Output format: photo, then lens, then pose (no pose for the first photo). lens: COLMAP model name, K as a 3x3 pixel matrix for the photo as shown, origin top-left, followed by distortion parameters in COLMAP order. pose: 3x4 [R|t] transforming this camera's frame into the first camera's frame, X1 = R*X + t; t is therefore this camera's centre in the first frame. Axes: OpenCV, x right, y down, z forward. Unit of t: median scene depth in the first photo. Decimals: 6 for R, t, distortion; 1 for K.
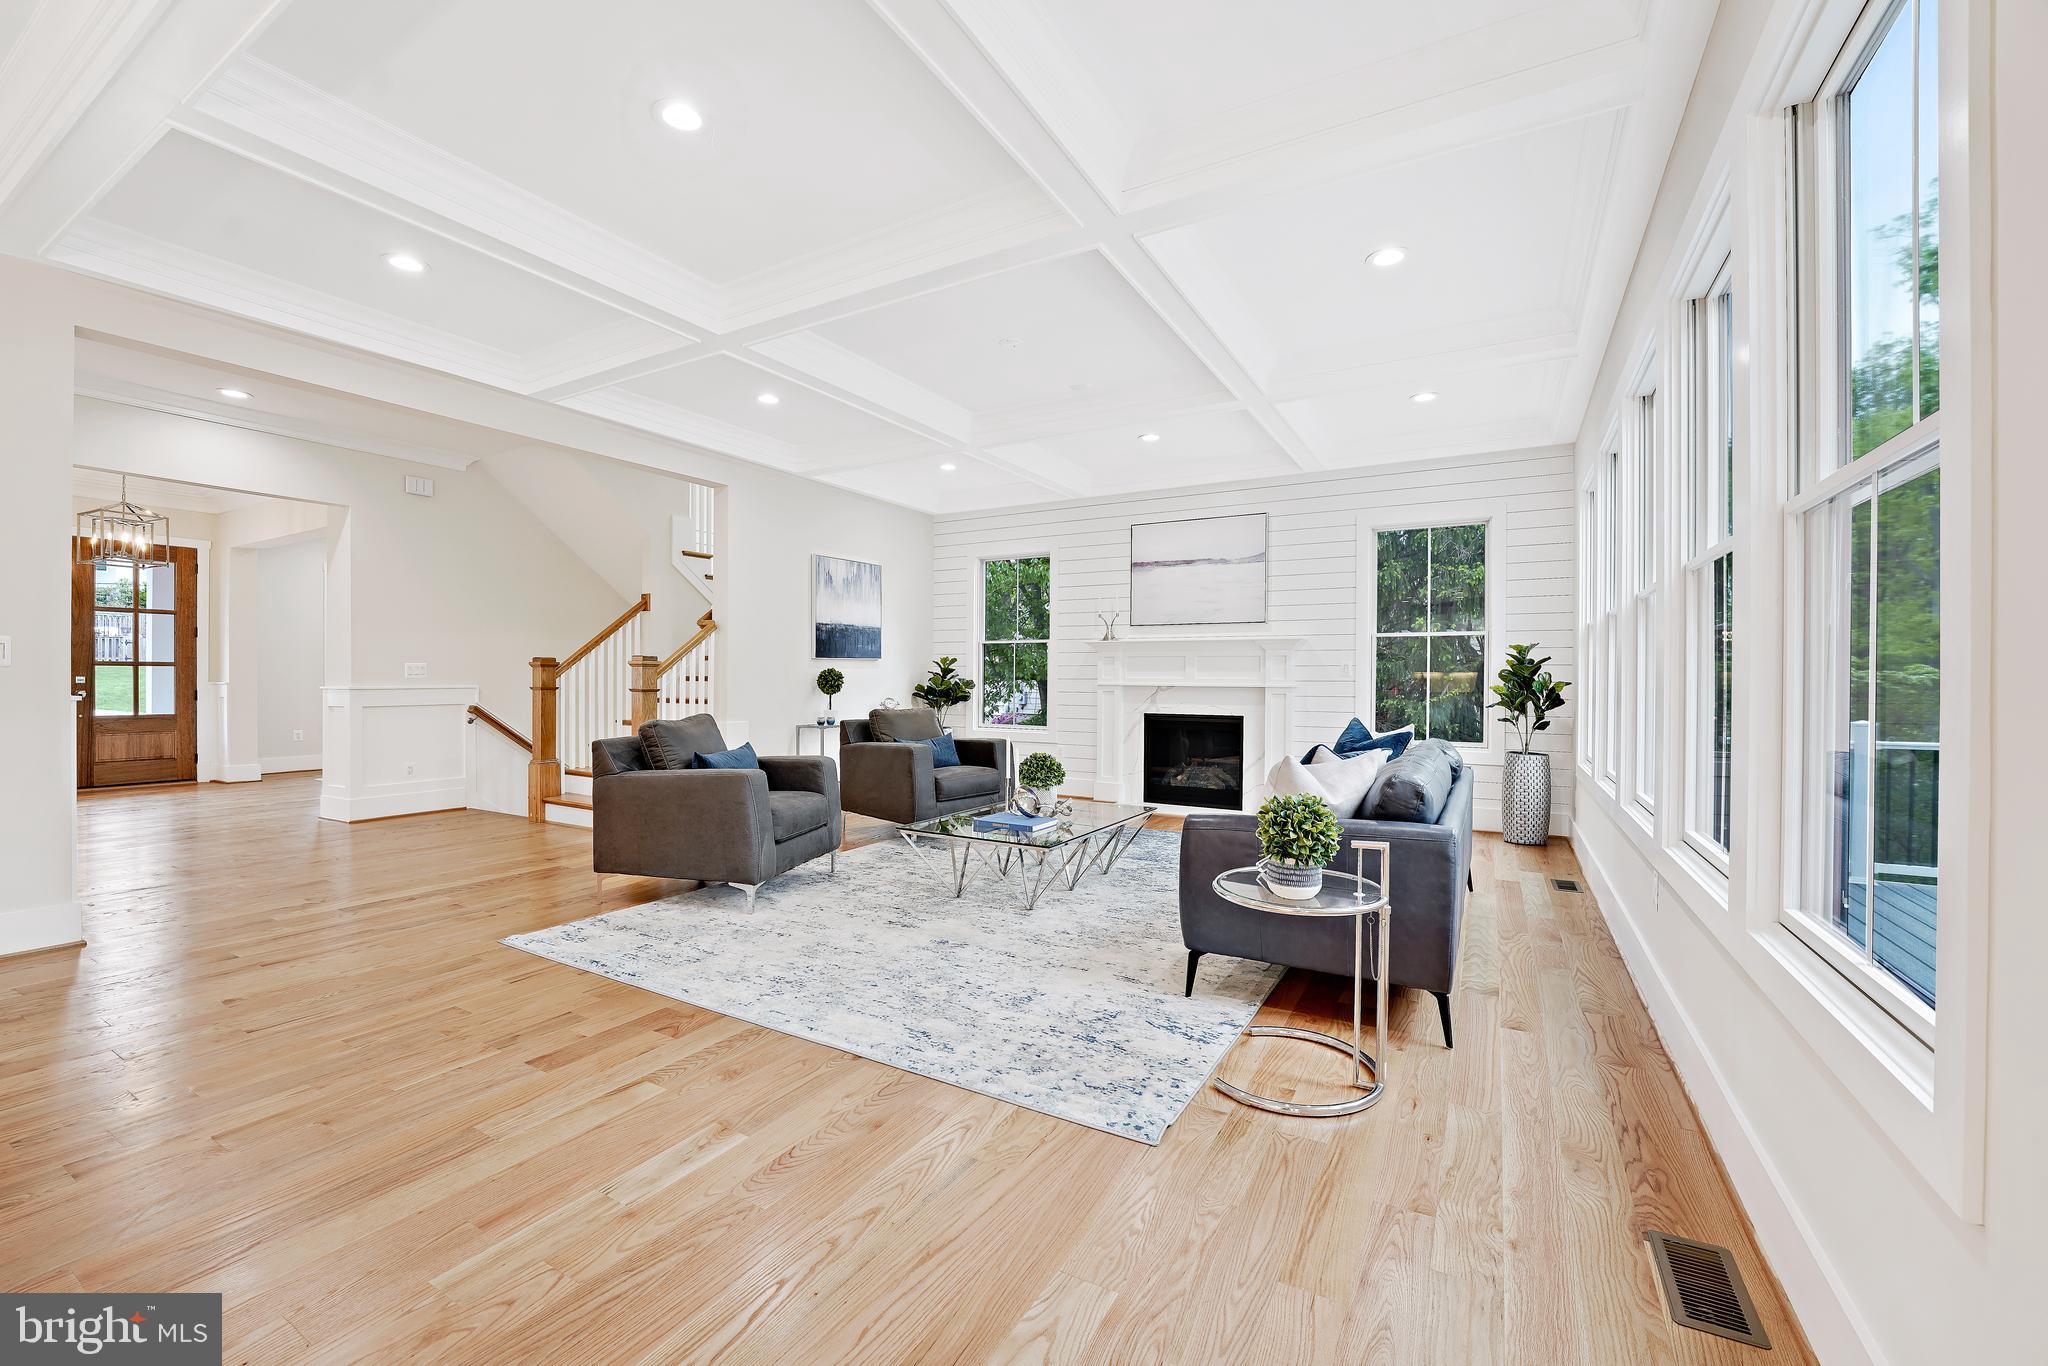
lens RADIAL K [[827.3, 0, 1016.9], [0, 827.3, 685.1], [0, 0, 1]] dist [-0.023849, -0.000126]
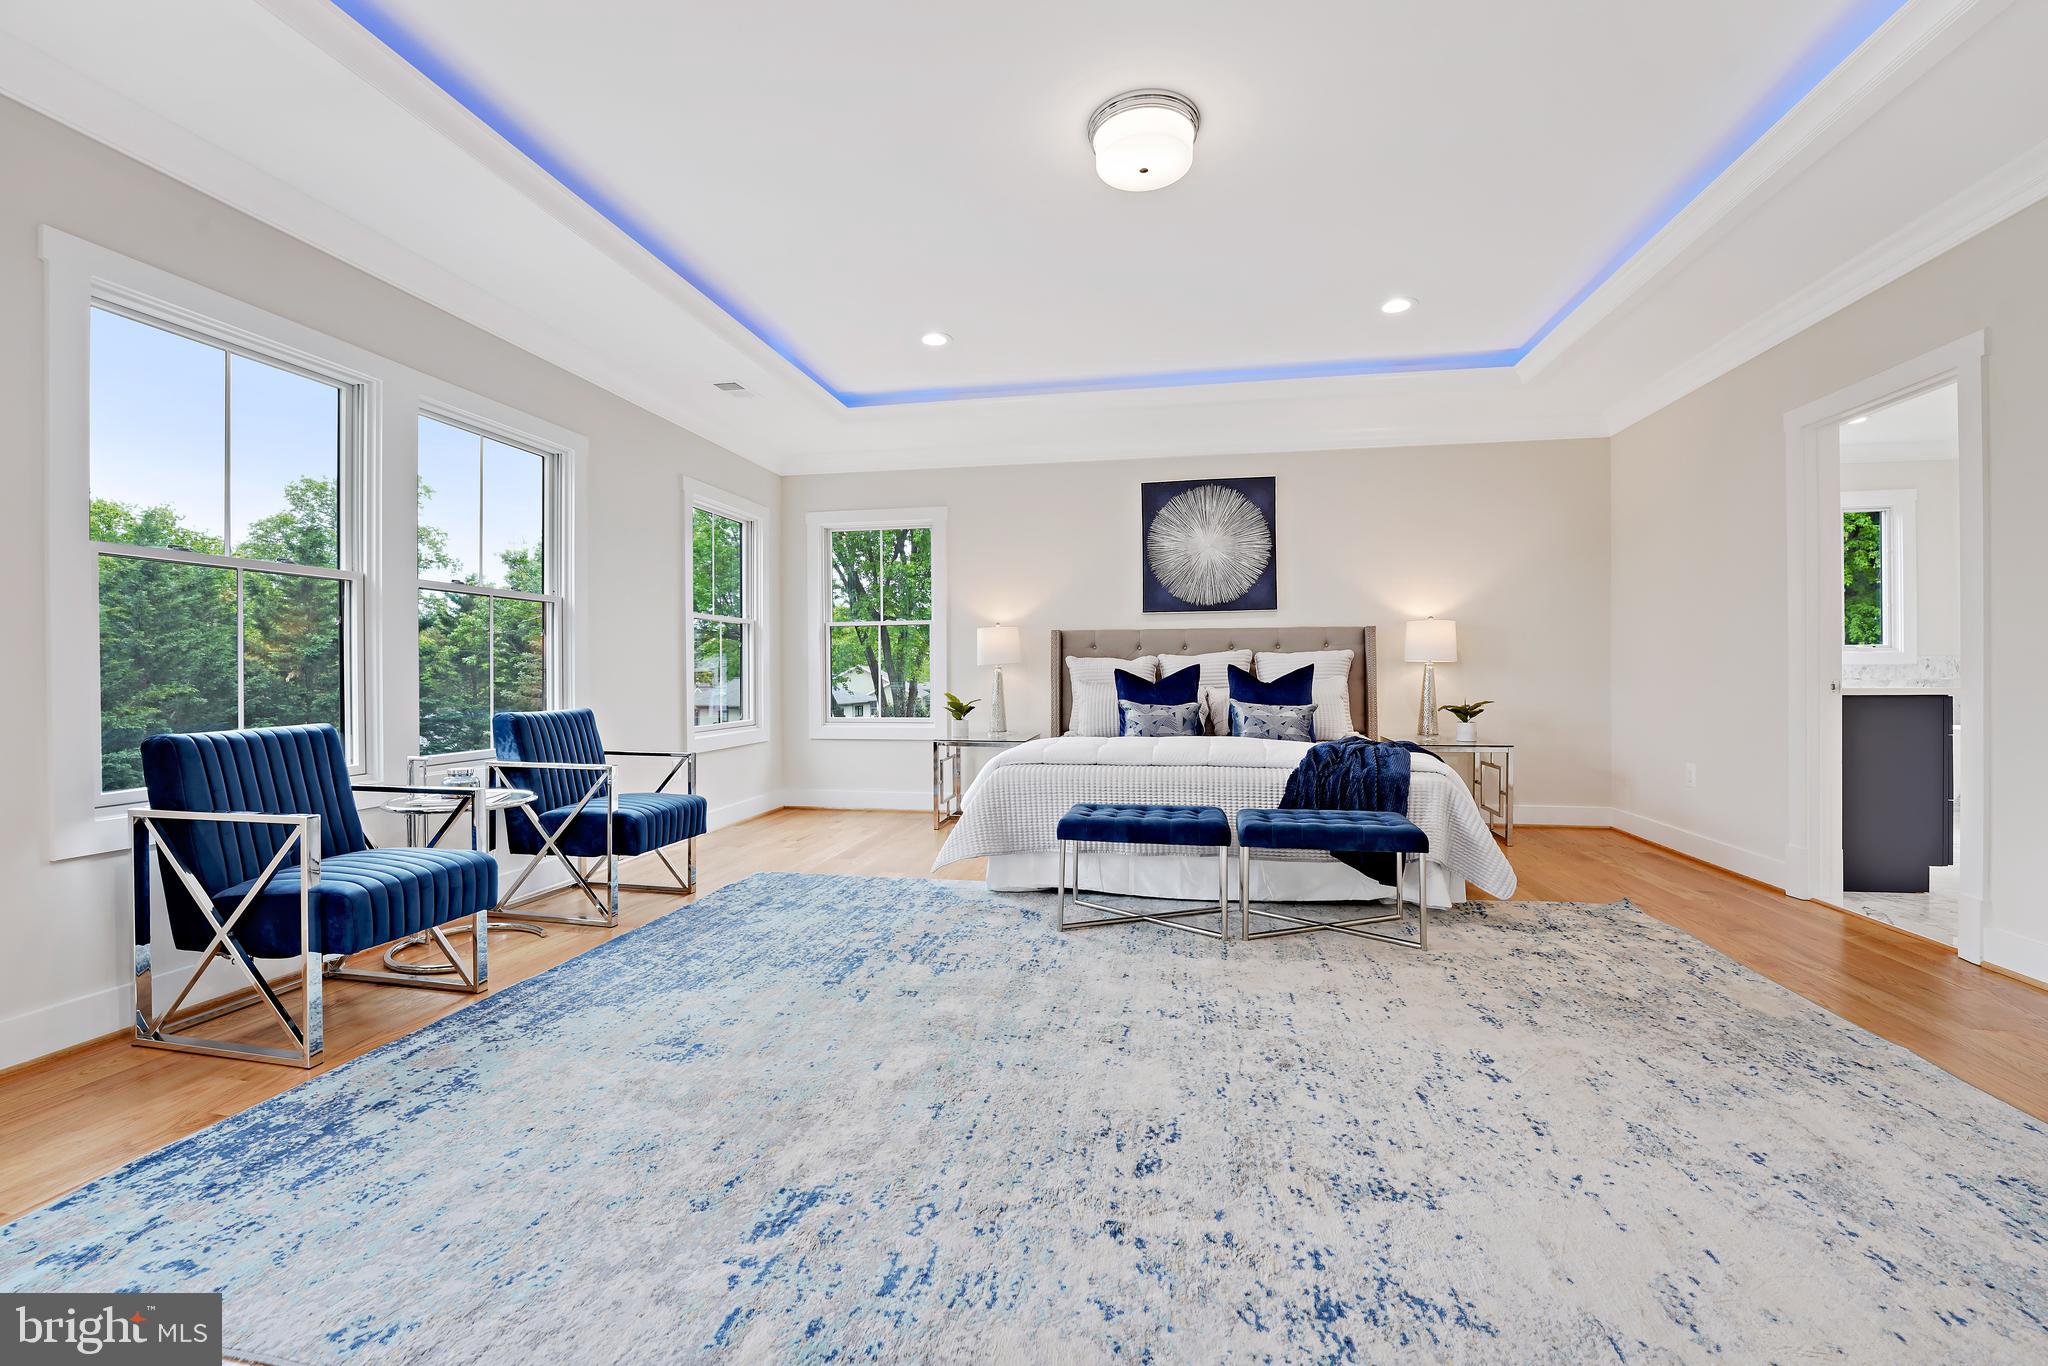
lens RADIAL K [[850.7, 0, 1024.0], [0, 850.7, 683.0], [0, 0, 1]] dist [-0.024733, 0.000200]
pose [[-0.339373, -0.014259, 0.940544, -0.376367], [0.012252, 0.999733, 0.019577, 0.015457], [-0.940572, 0.018167, -0.339108, 0.998288]]
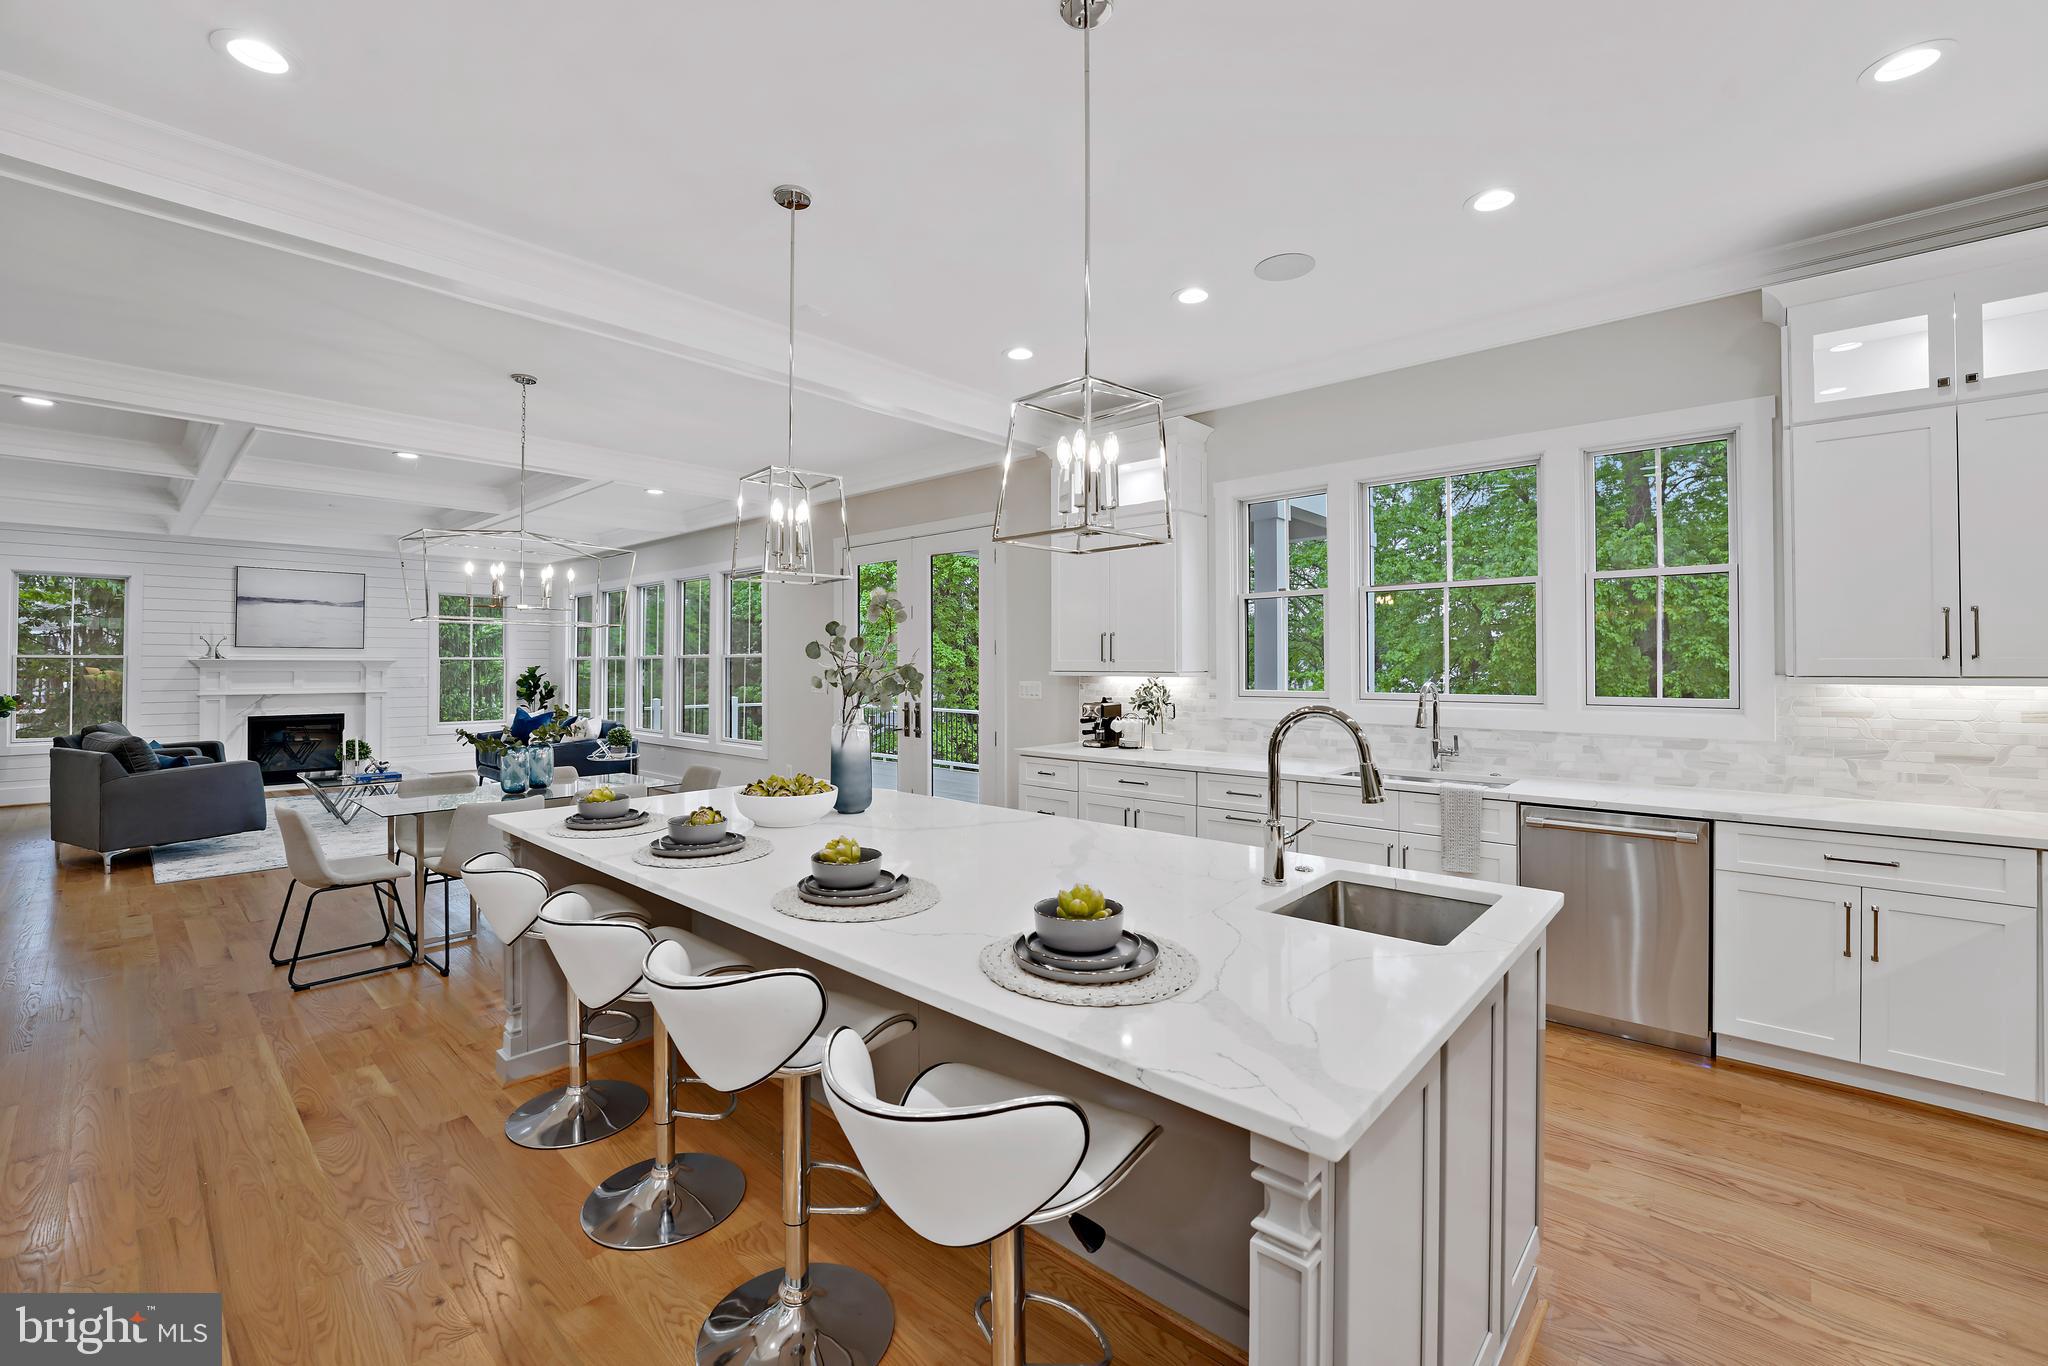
lens RADIAL K [[835.7, 0, 1011.8], [0, 835.7, 661.4], [0, 0, 1]] dist [-0.033748, -0.000005]
pose [[0.207589, -0.000179, 0.978216, -1.089172], [0.012227, 0.999922, -0.002412, -0.044173], [-0.978140, 0.012461, 0.207575, -0.528916]]
